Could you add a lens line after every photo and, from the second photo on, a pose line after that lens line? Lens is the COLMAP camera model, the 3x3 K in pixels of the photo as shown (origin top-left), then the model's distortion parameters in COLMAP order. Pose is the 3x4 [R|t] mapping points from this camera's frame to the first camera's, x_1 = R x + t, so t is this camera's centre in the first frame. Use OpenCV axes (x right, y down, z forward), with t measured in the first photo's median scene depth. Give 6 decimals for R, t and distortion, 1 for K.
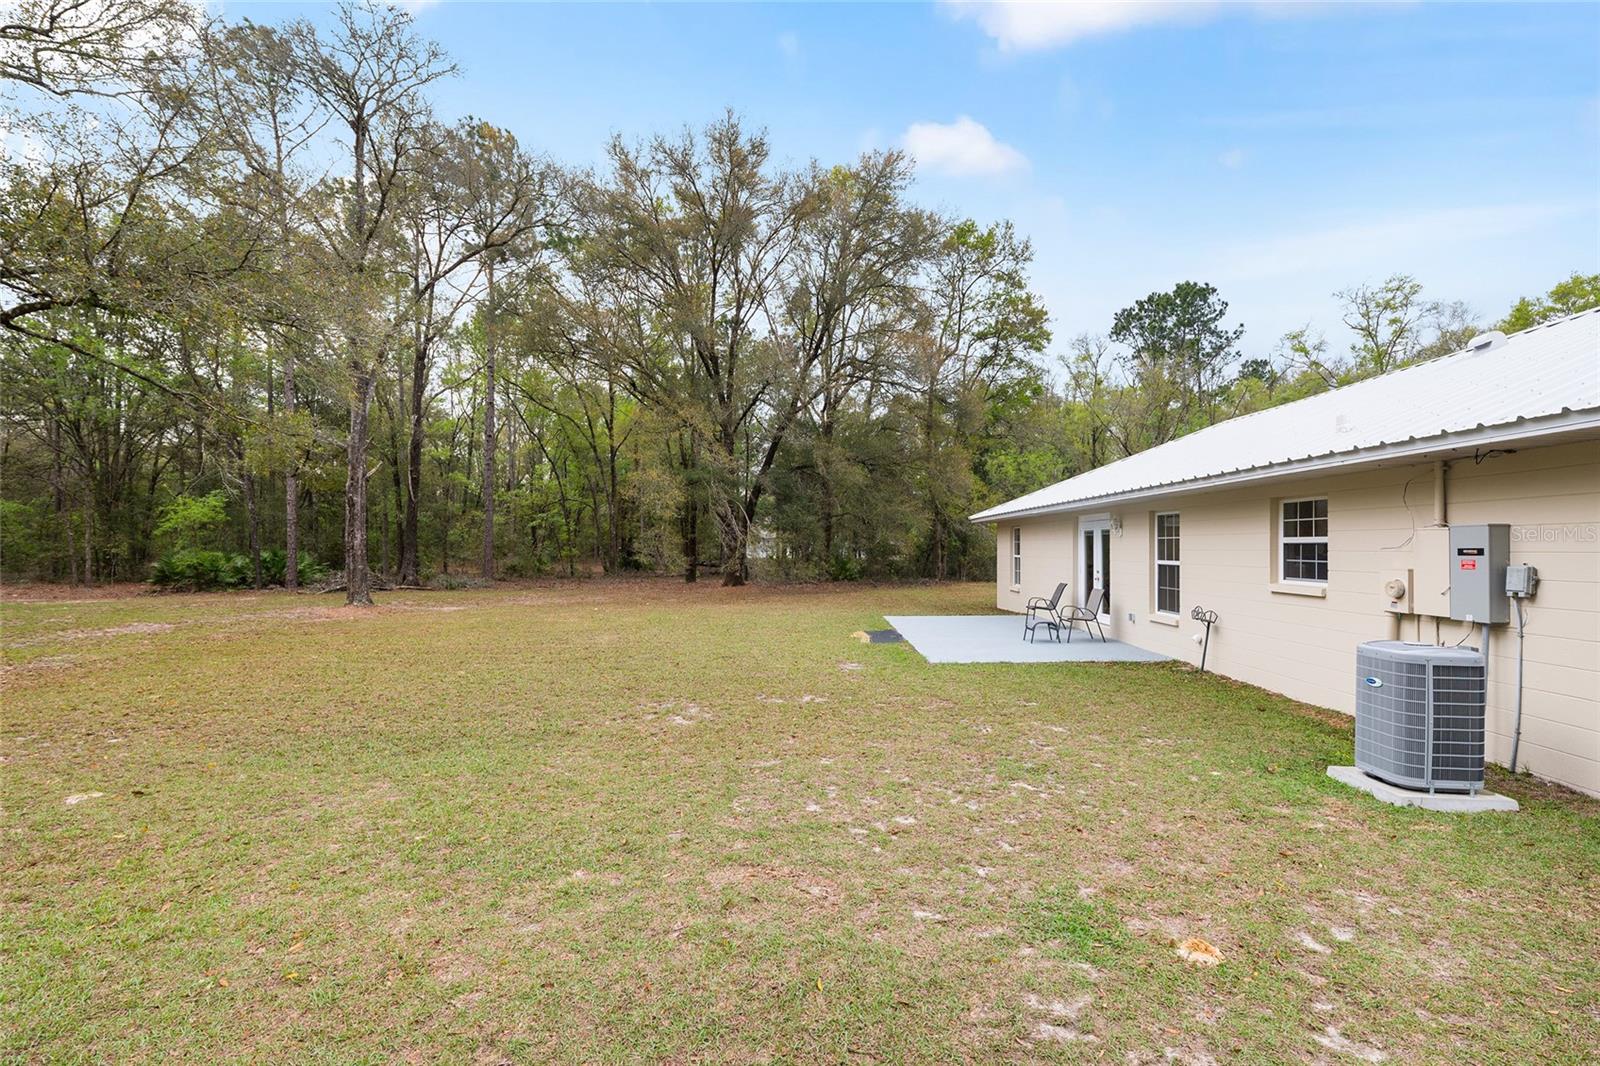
lens RADIAL K [[765.0, 0, 800.0], [0, 765.0, 533.0], [0, 0, 1]] dist [0.001216, 0.000031]
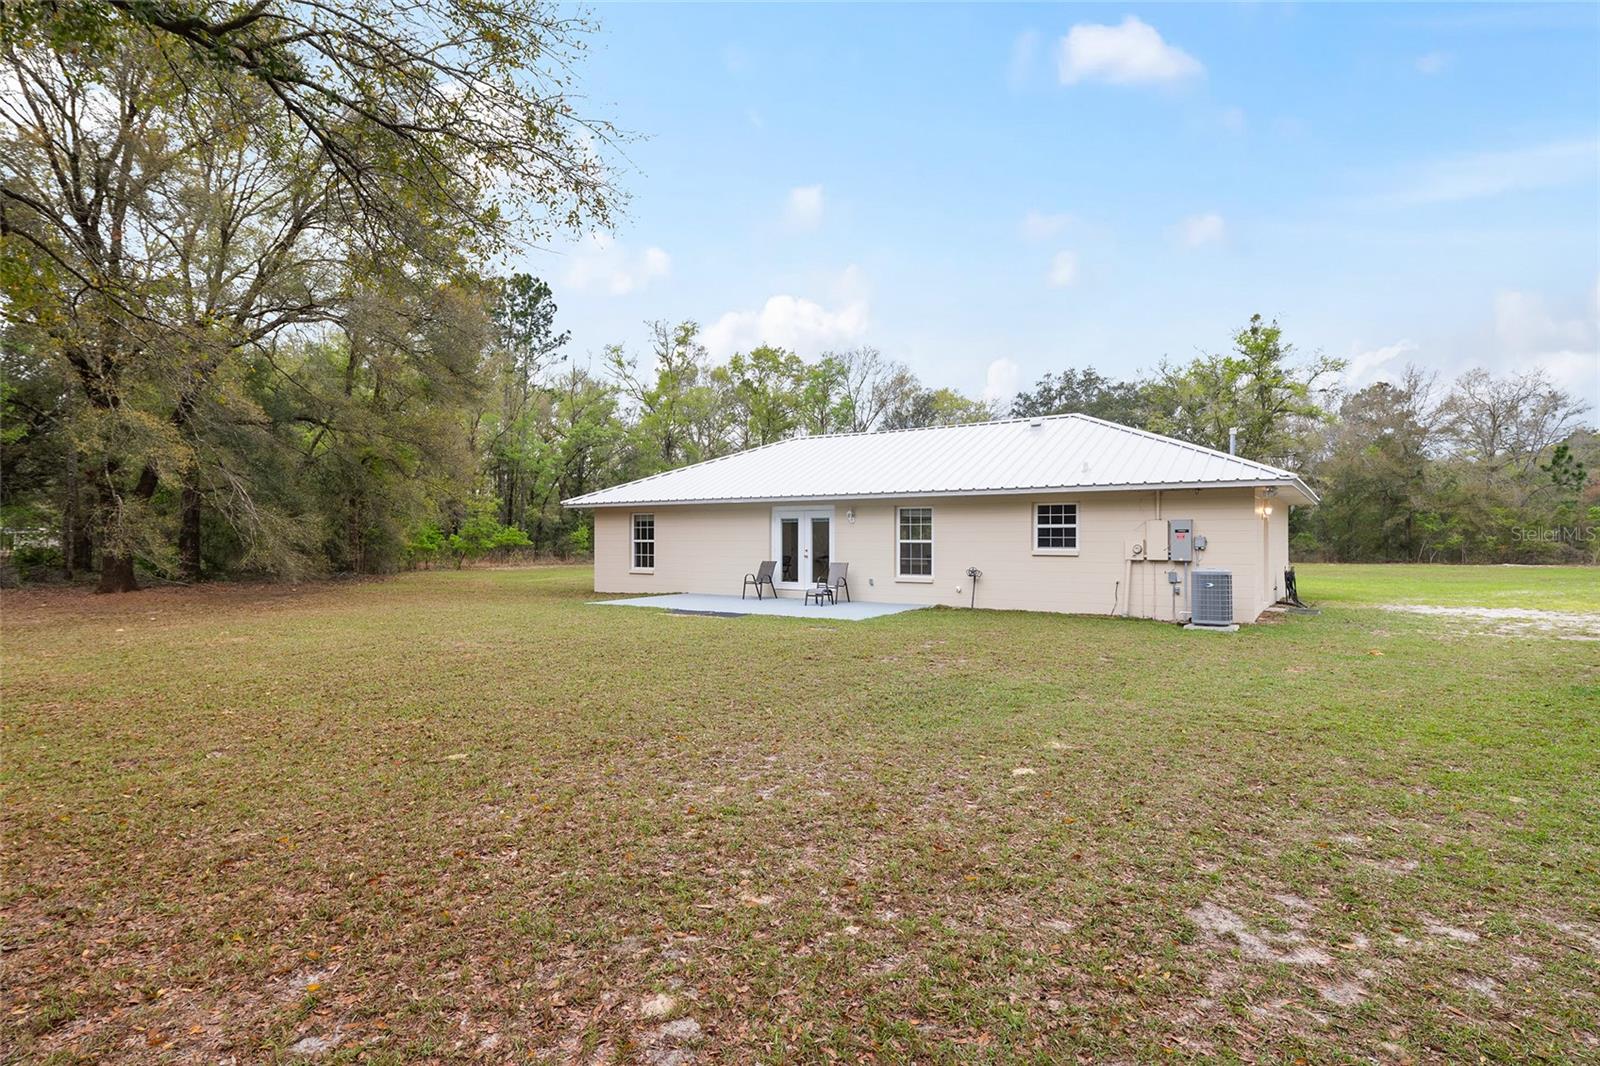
lens RADIAL K [[847.0, 0, 791.7], [0, 847.0, 527.6], [0, 0, 1]] dist [-0.002009, -0.000279]
pose [[0.557175, 0.007309, 0.830363, -0.594330], [-0.013170, 0.999913, 0.000036, 0.009118], [-0.830291, -0.010956, 0.557223, 0.168631]]
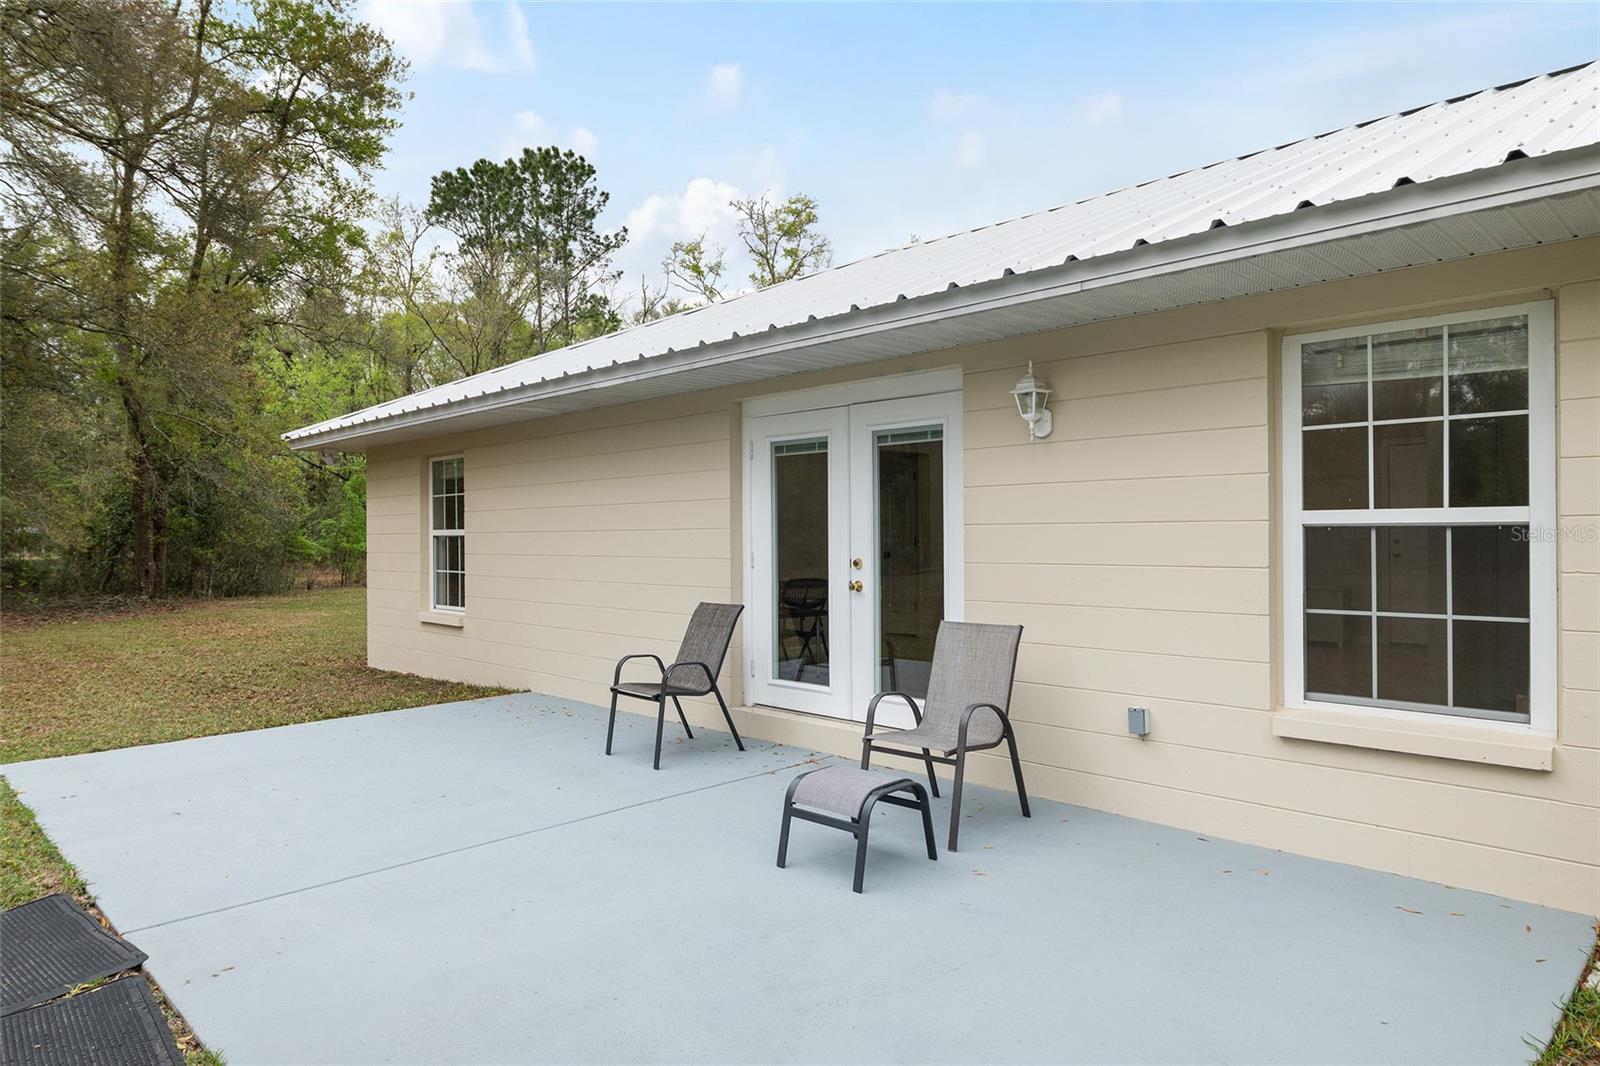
lens RADIAL K [[991.5, 0, 800.0], [0, 991.5, 533.0], [0, 0, 1]] dist [0.001092, 0.000084]
pose [[0.702427, -0.006544, 0.711726, 0.056128], [-0.003374, 0.999916, 0.012524, 0.024059], [-0.711748, -0.011198, 0.702345, 0.534554]]
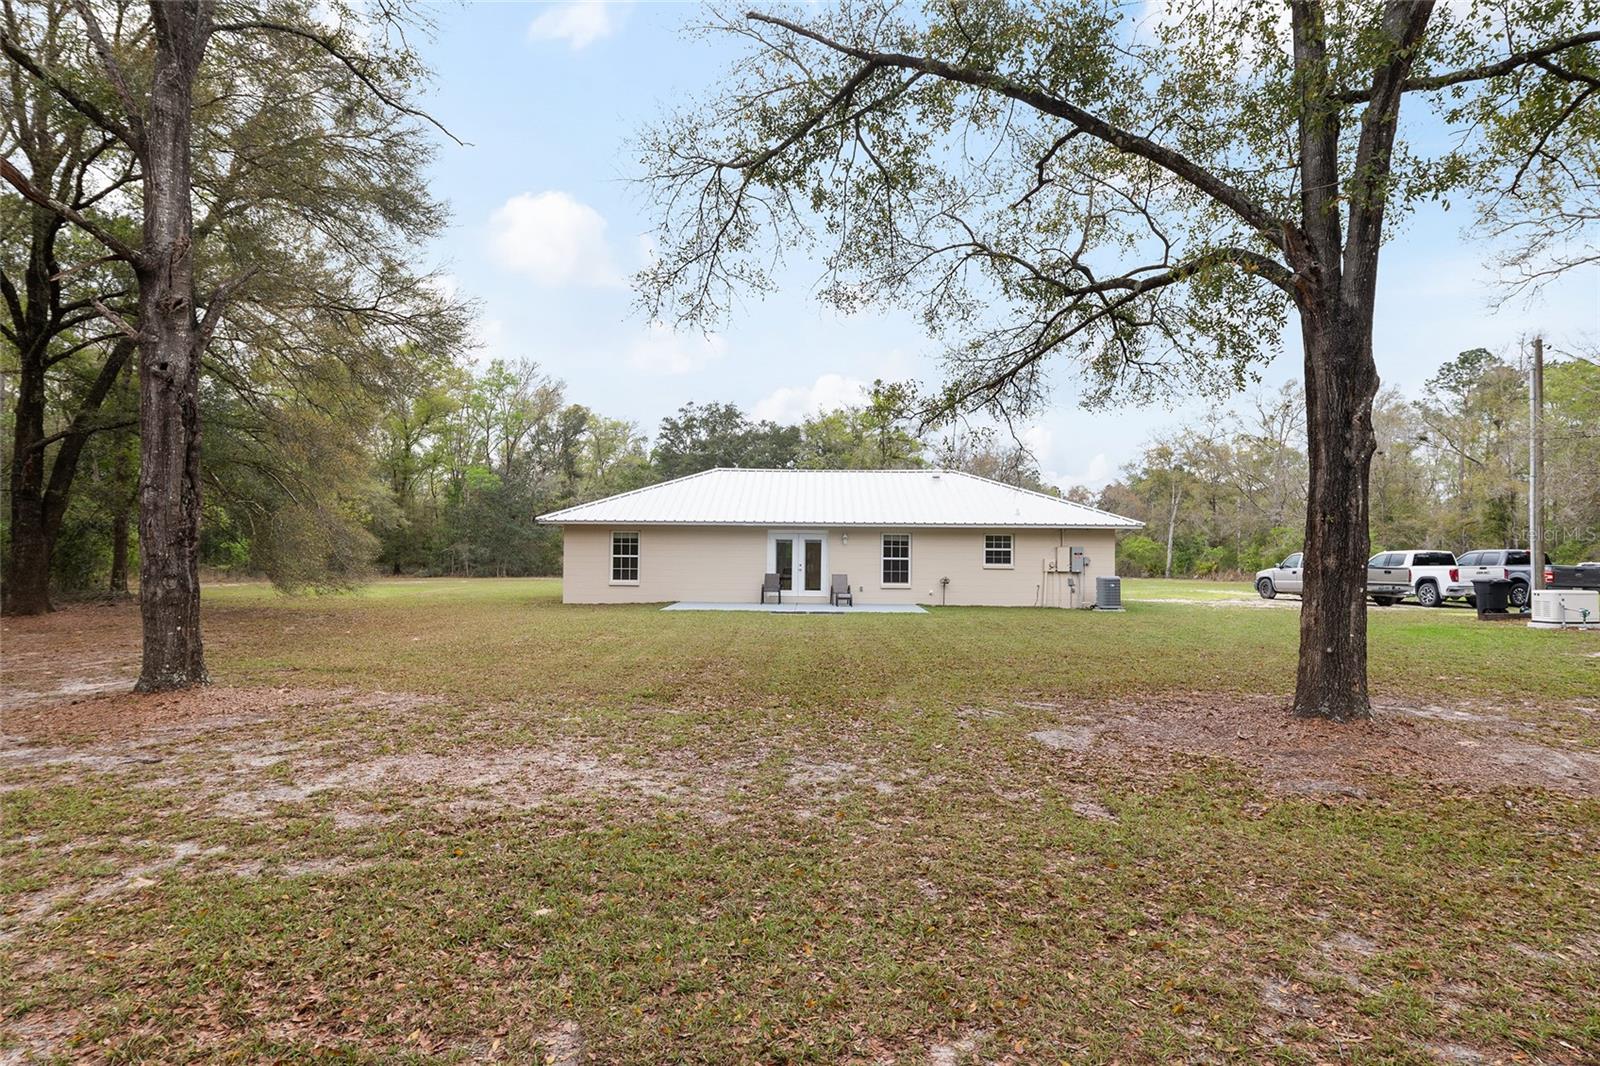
lens RADIAL K [[910.3, 0, 800.0], [0, 910.3, 533.0], [0, 0, 1]] dist [-0.000204, 0.000051]
pose [[0.005543, 0.027010, 0.999620, -1.142973], [-0.027948, 0.999249, -0.026845, 0.025194], [-0.999594, -0.027789, 0.006294, 0.730310]]
